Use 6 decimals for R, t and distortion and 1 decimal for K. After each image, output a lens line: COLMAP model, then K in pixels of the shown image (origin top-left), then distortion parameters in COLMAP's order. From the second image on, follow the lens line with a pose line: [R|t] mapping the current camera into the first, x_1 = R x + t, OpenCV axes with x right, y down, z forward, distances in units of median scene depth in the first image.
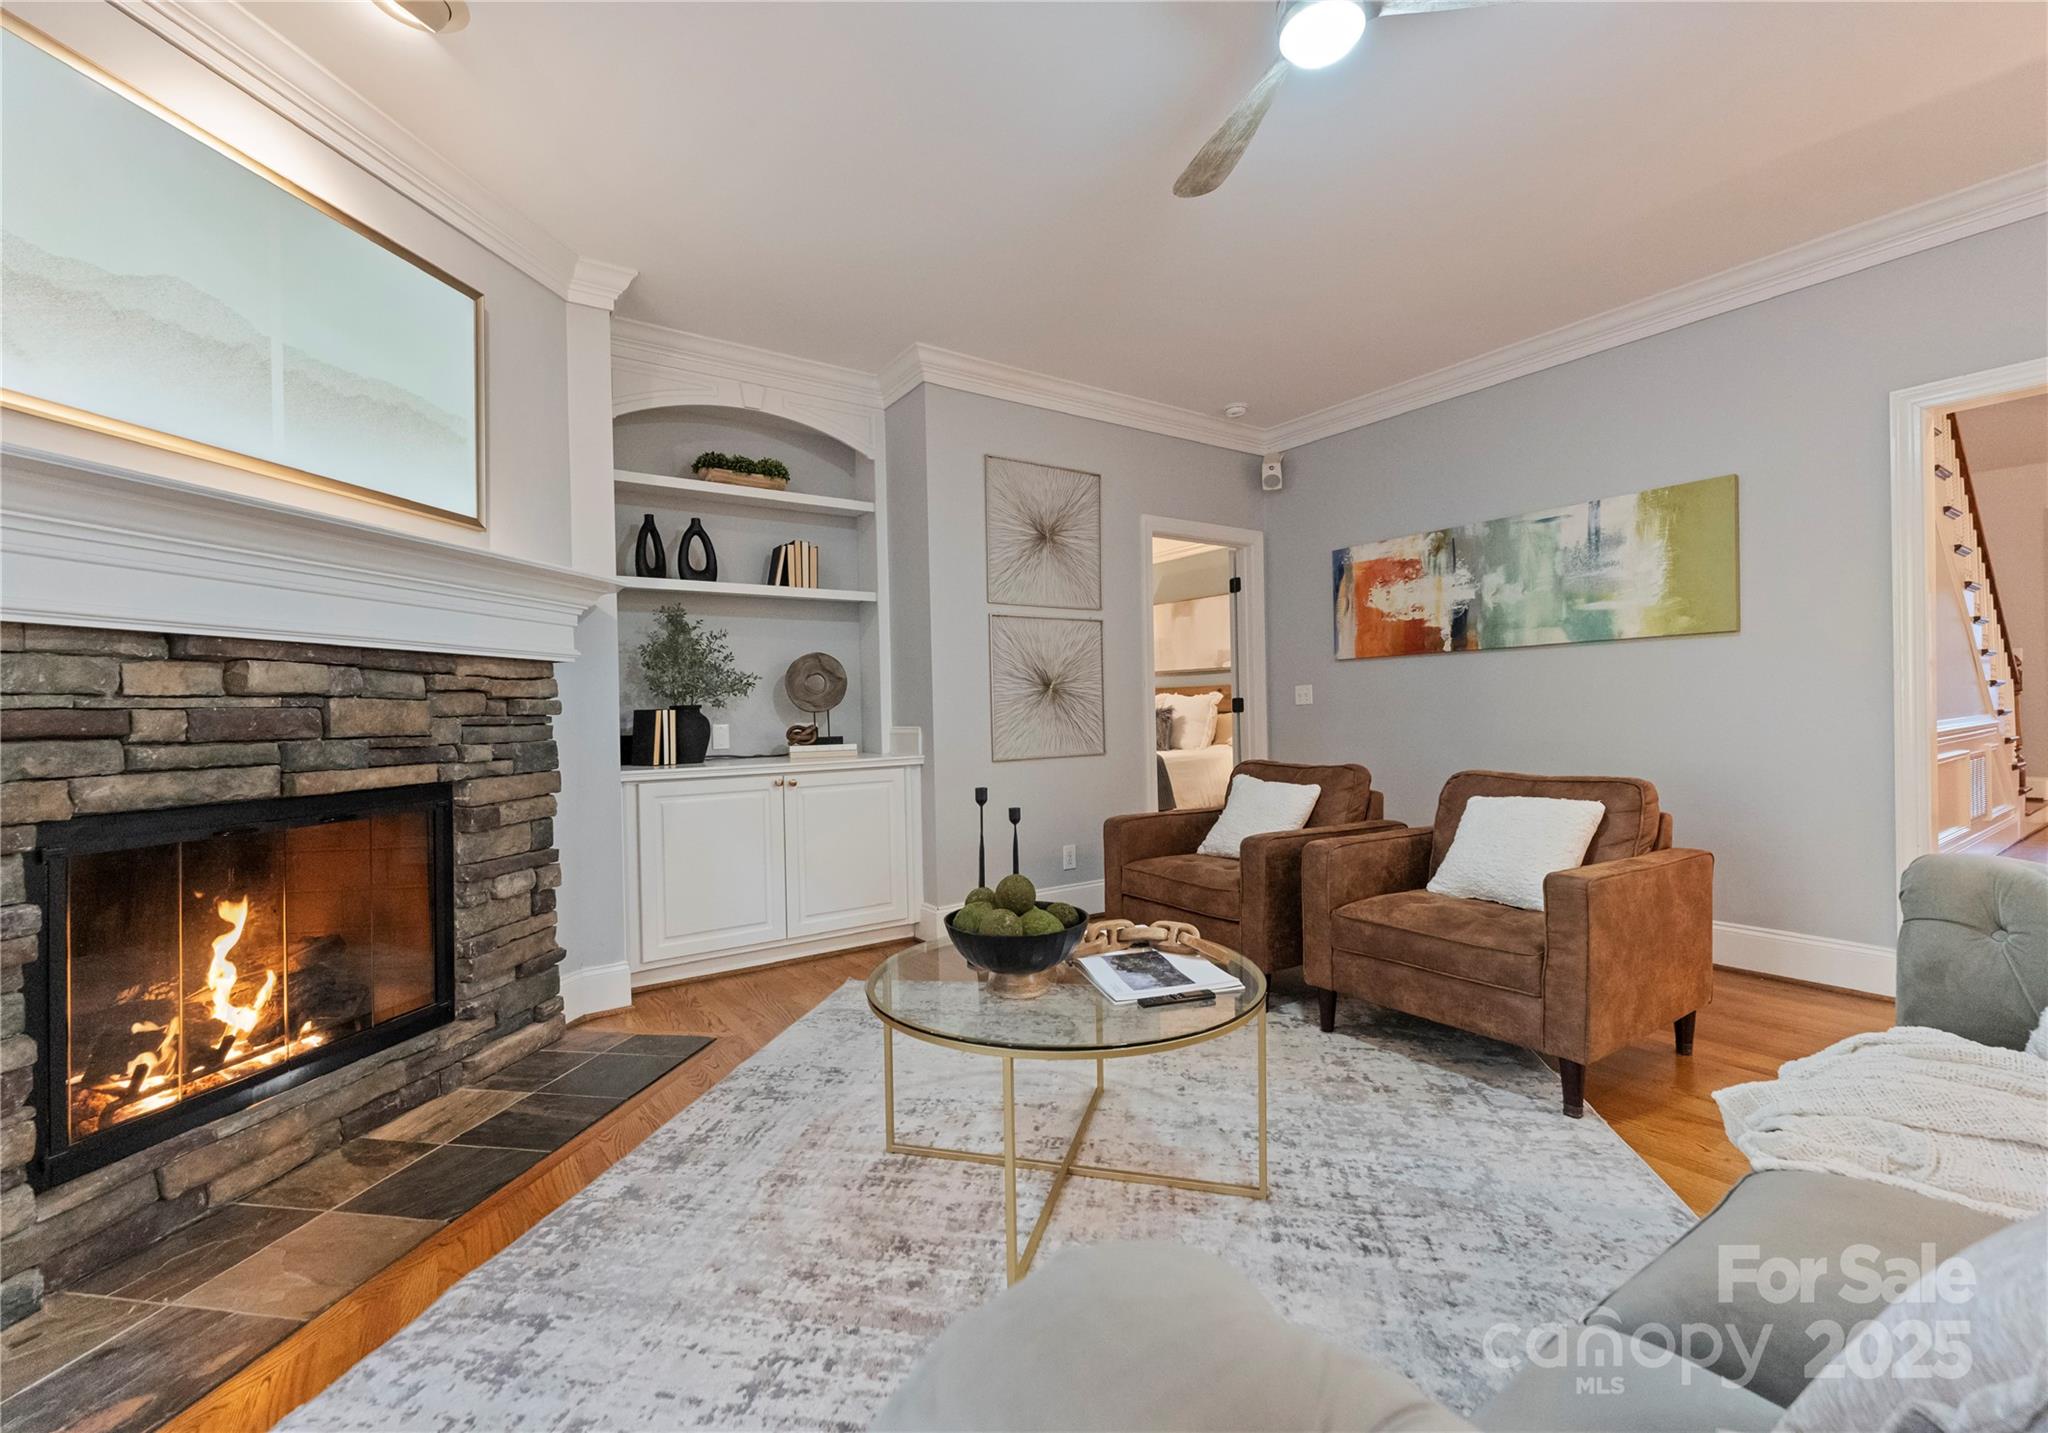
lens RADIAL K [[873.4, 0, 1028.9], [0, 873.4, 716.8], [0, 0, 1]] dist [0.002657, 0.000127]
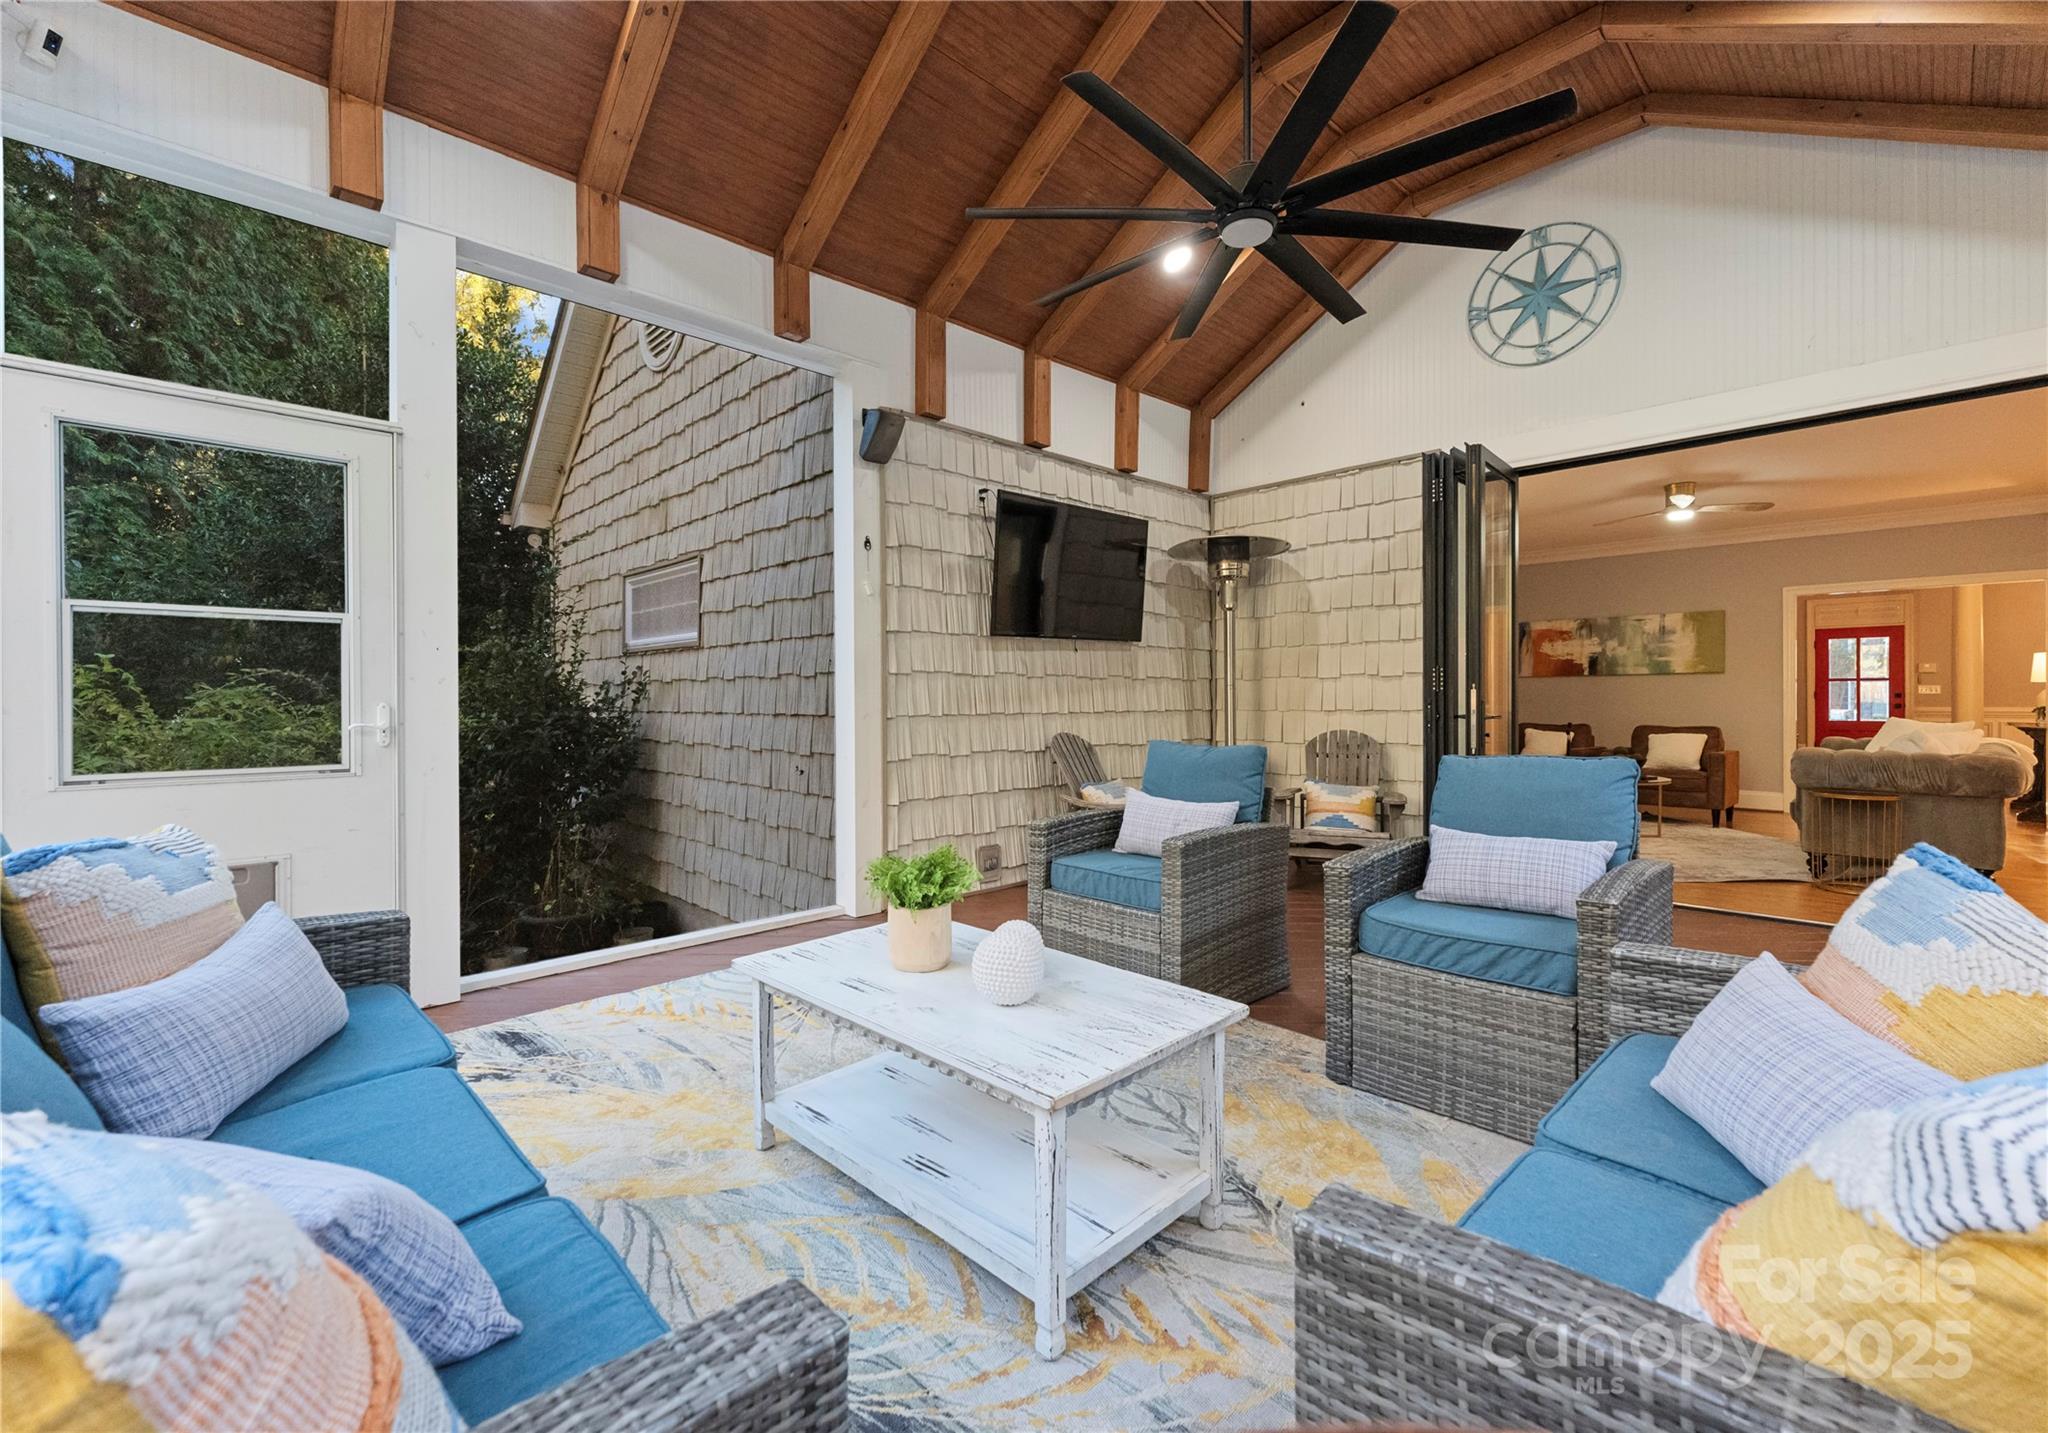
lens RADIAL K [[875.6, 0, 1021.9], [0, 875.6, 699.5], [0, 0, 1]] dist [0.000332, -0.000034]
pose [[0.987368, 0.014439, 0.157787, -1.544198], [-0.013141, 0.999871, -0.009265, 0.029419], [-0.157900, 0.007075, 0.987430, -1.140369]]
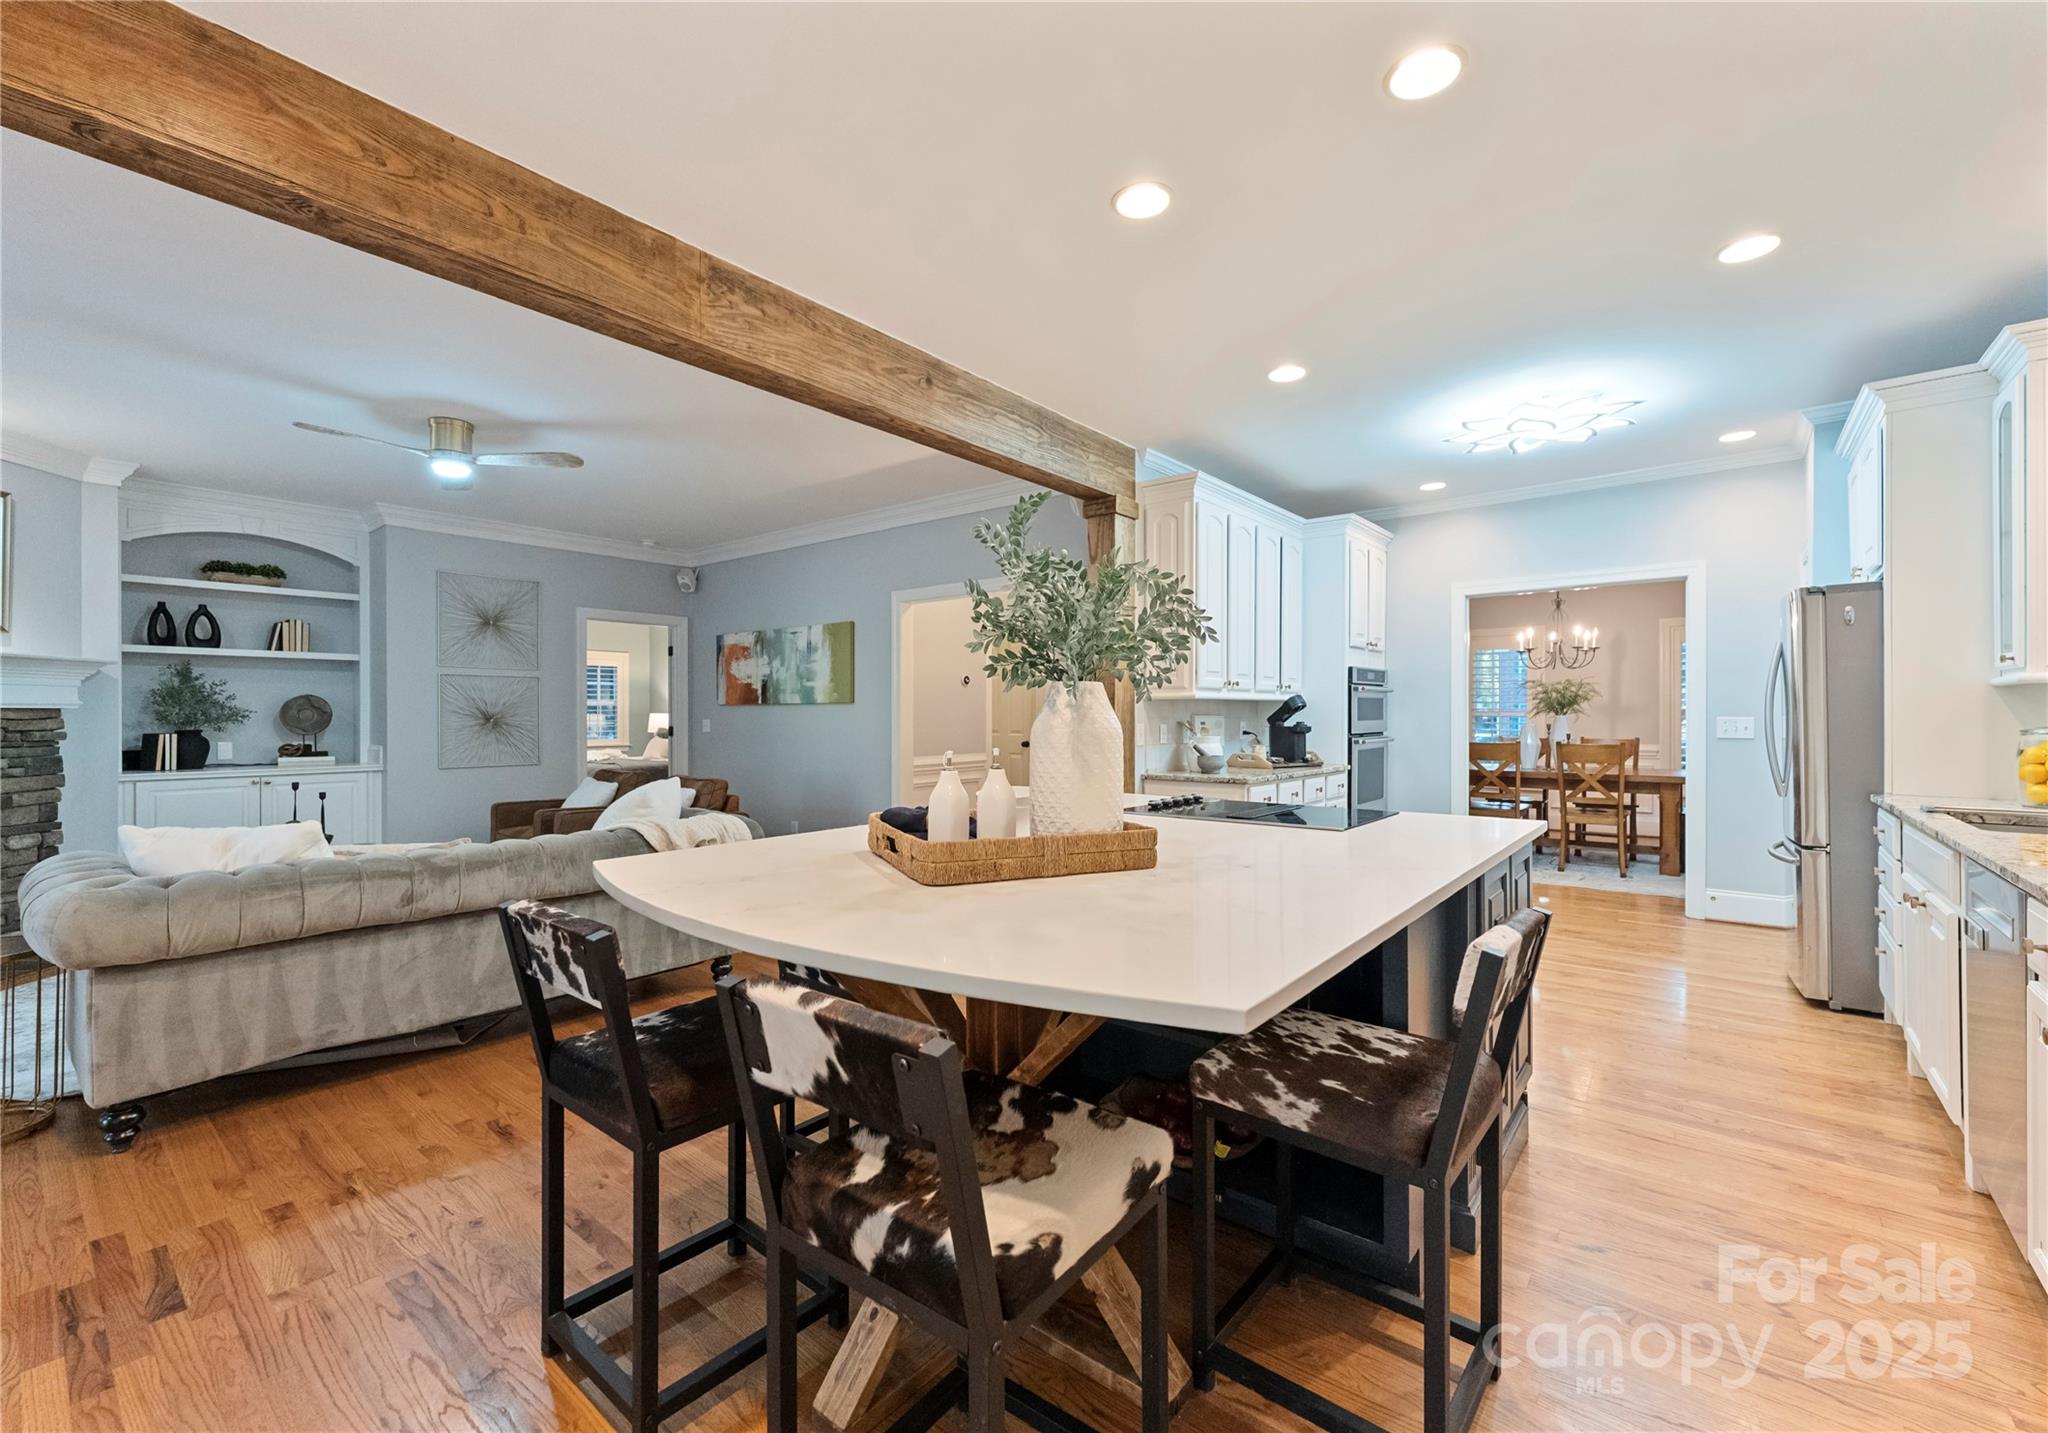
lens RADIAL K [[858.9, 0, 1024.0], [0, 858.9, 716.5], [0, 0, 1]] dist [-0.000020, 0.000185]
pose [[0.961627, 0.020818, 0.273570, 0.644619], [-0.018816, 0.999774, -0.009943, -0.054857], [-0.273715, 0.004414, 0.961801, -0.895769]]
